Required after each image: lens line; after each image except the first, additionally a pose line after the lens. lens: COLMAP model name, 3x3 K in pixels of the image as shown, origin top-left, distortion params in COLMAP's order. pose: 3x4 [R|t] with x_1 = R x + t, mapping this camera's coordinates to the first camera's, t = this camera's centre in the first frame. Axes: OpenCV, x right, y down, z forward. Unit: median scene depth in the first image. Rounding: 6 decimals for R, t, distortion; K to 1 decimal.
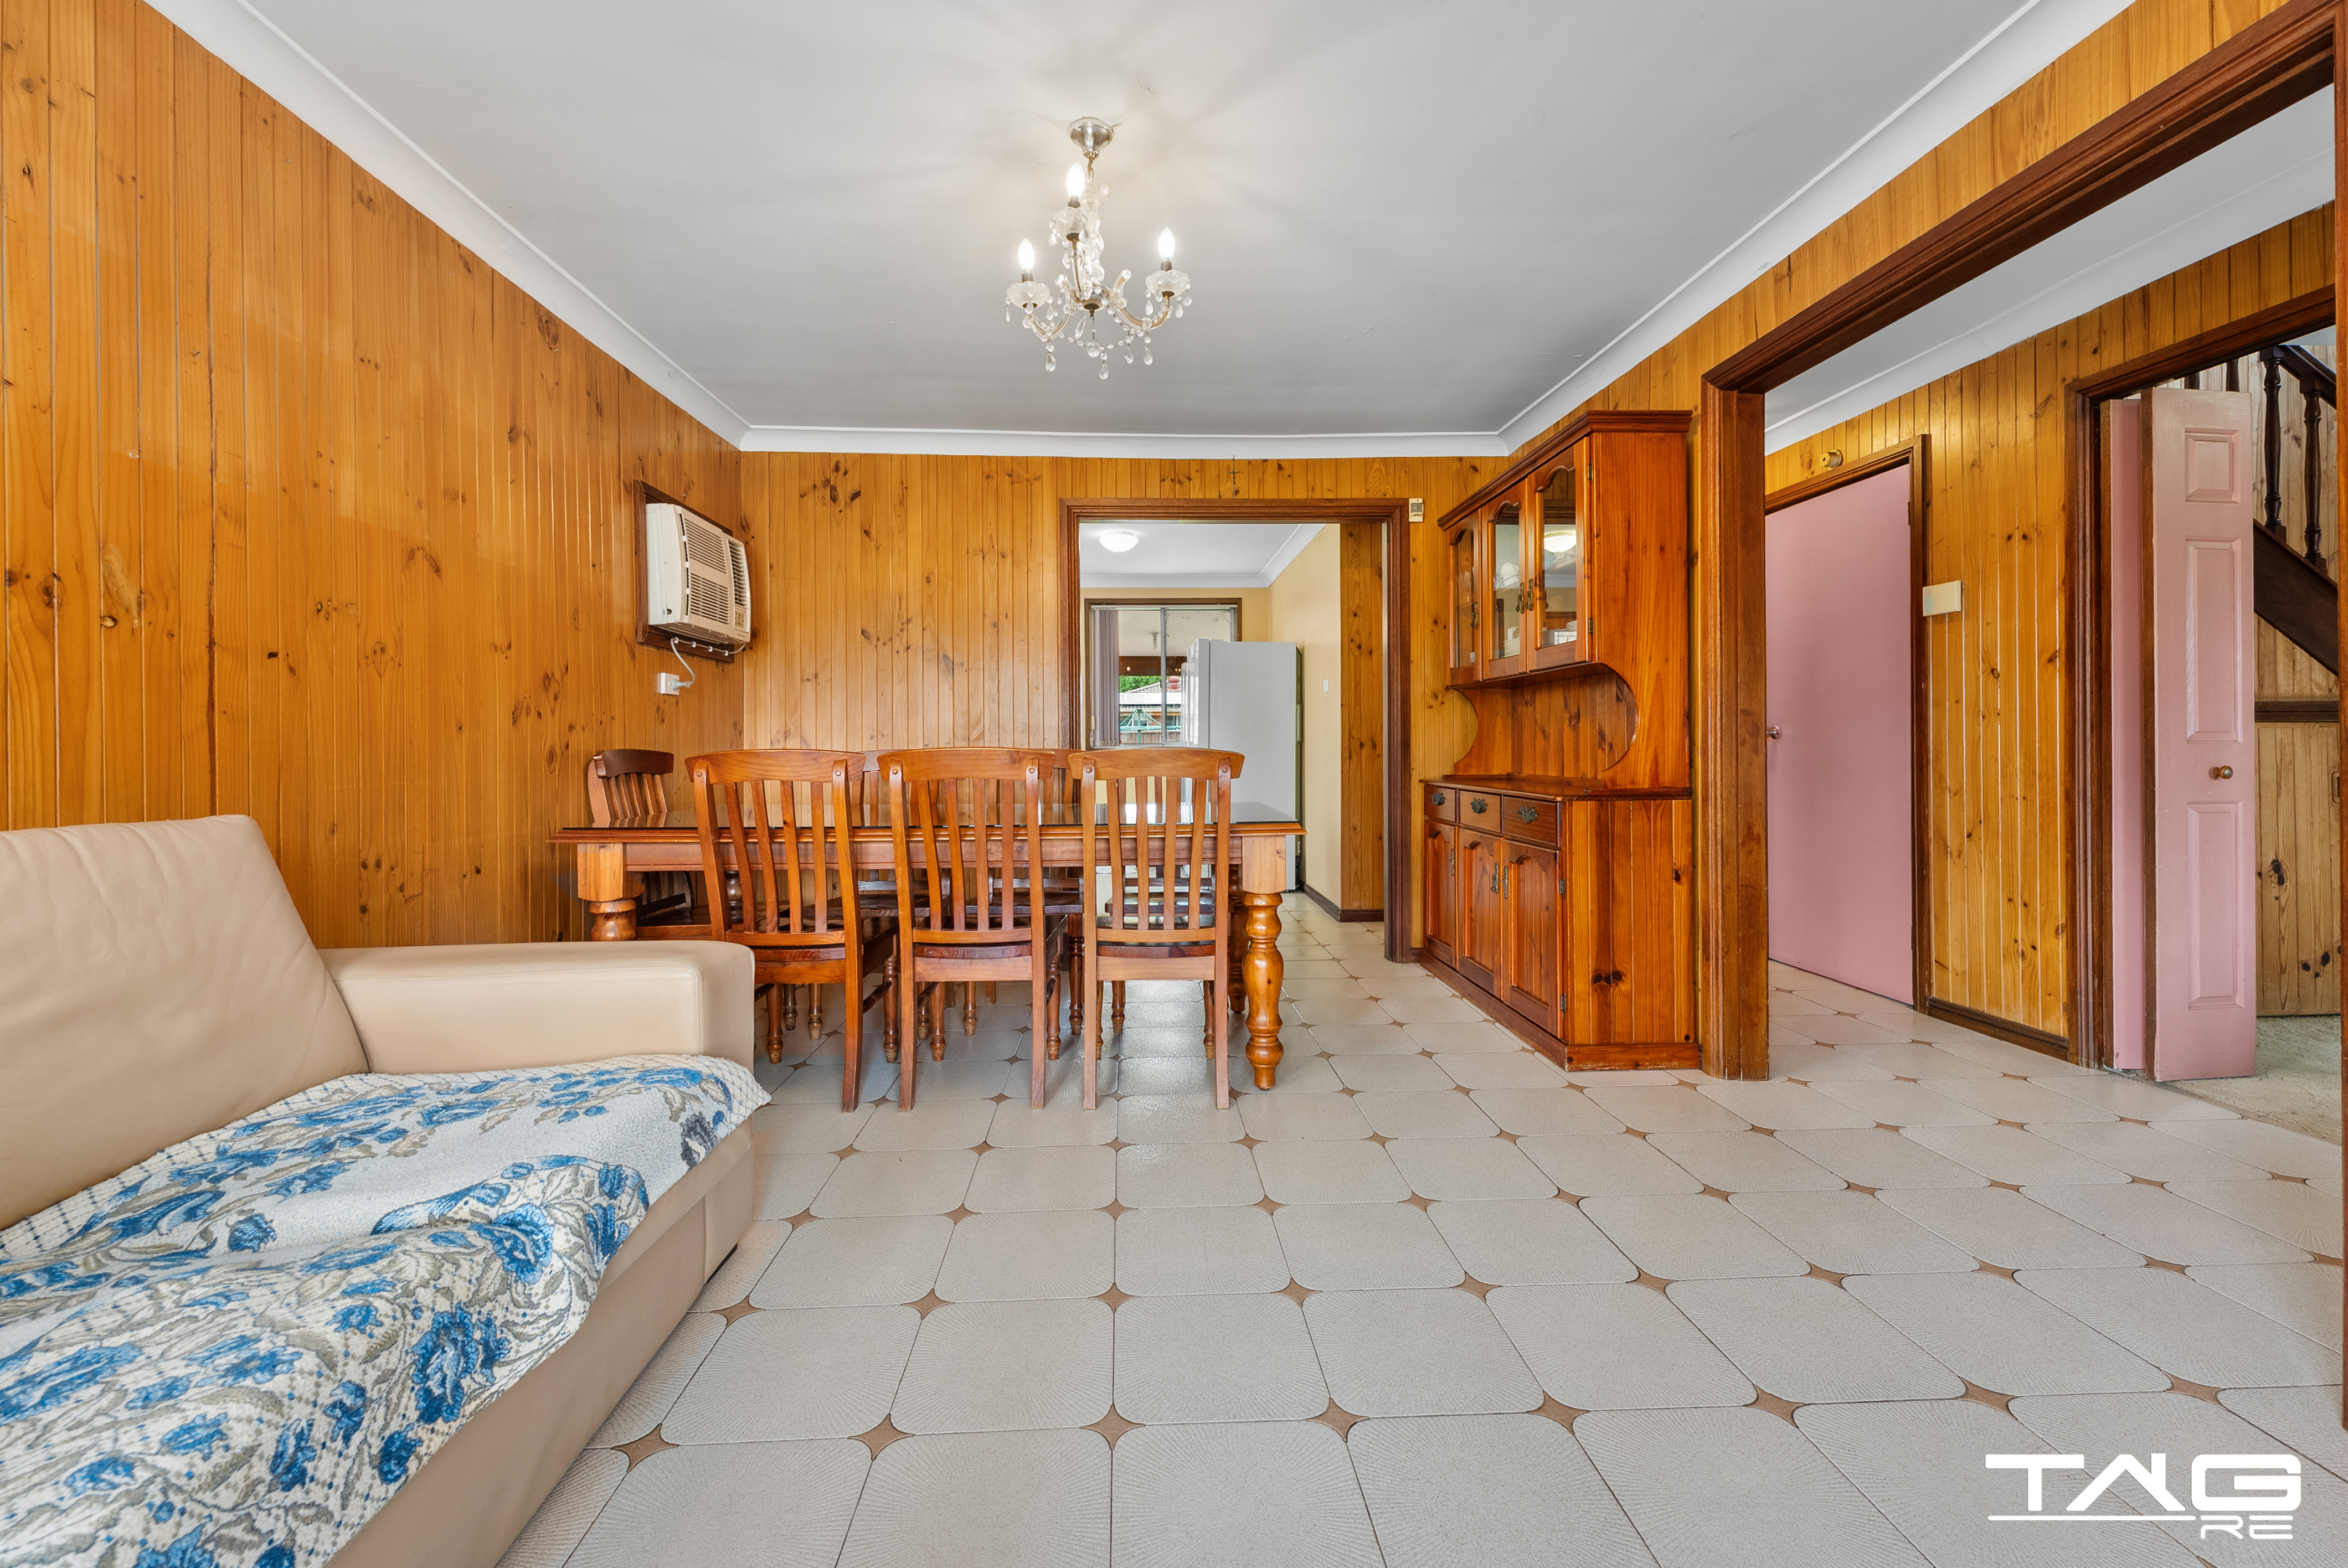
lens RADIAL K [[954.7, 0, 1162.1], [0, 954.7, 748.6], [0, 0, 1]] dist [-0.001776, -0.000085]
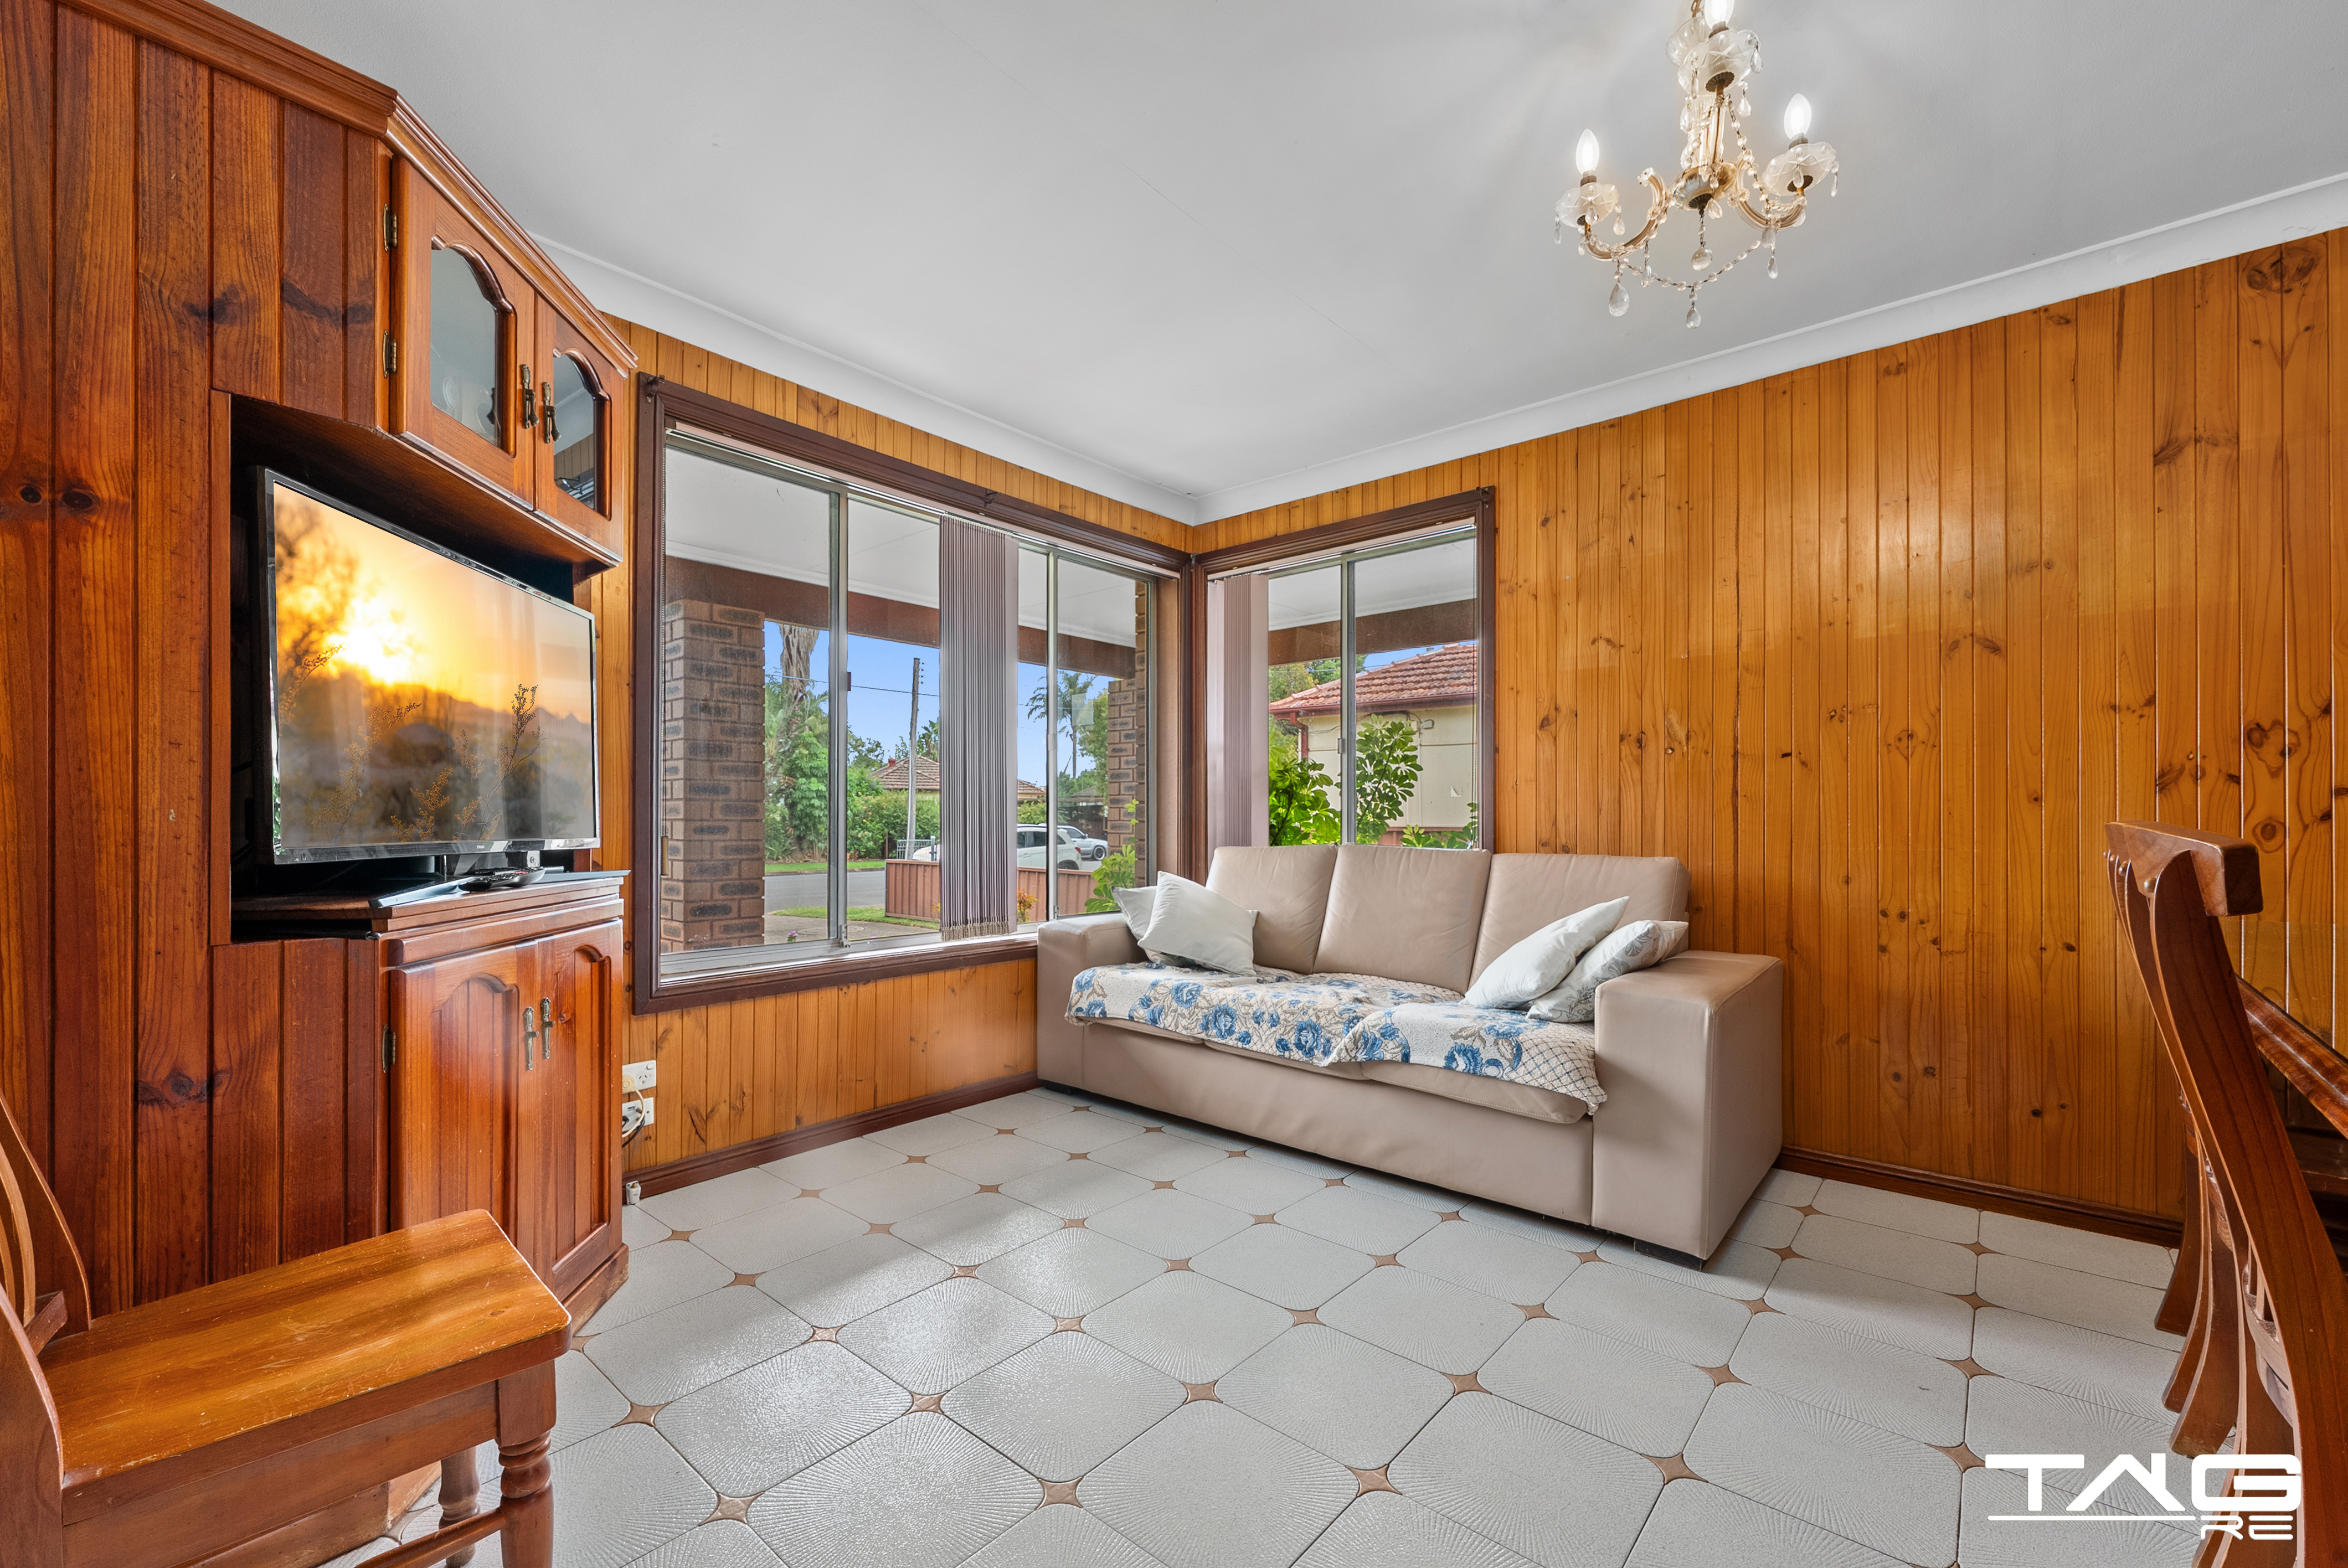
lens RADIAL K [[954.7, 0, 1171.6], [0, 954.7, 806.3], [0, 0, 1]] dist [-0.001776, -0.000085]
pose [[-0.682543, 0.003434, -0.730838, 0.732327], [0.006646, 0.999977, -0.001509, -0.022090], [0.730816, -0.005887, -0.682550, 1.226291]]
